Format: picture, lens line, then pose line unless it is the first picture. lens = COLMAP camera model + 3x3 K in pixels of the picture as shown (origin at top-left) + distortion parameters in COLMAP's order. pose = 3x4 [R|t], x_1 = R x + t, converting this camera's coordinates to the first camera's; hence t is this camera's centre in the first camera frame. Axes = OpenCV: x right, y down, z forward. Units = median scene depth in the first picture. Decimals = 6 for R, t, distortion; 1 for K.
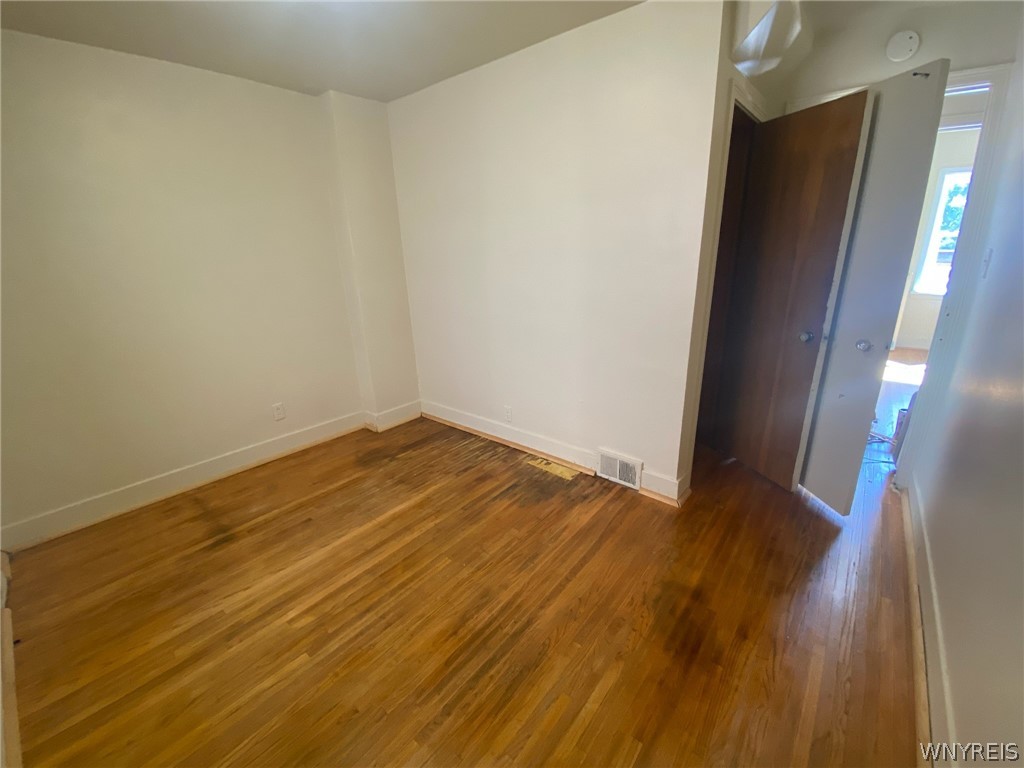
lens RADIAL K [[418.4, 0, 512.0], [0, 418.4, 384.0], [0, 0, 1]] dist [0.025225, -0.020869]
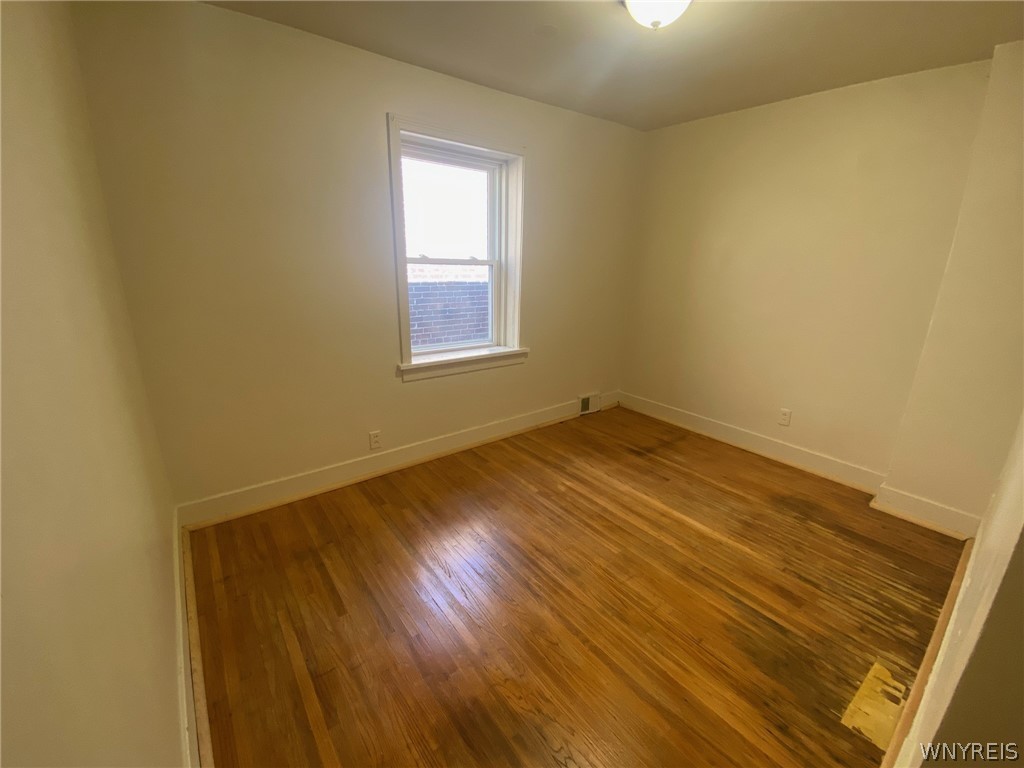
lens RADIAL K [[418.4, 0, 512.0], [0, 418.4, 384.0], [0, 0, 1]] dist [0.025225, -0.020869]
pose [[-0.227839, 0.298459, -0.926829, 0.701455], [-0.306157, 0.881628, 0.359165, -0.231842], [0.924314, 0.365587, -0.109494, 0.655540]]
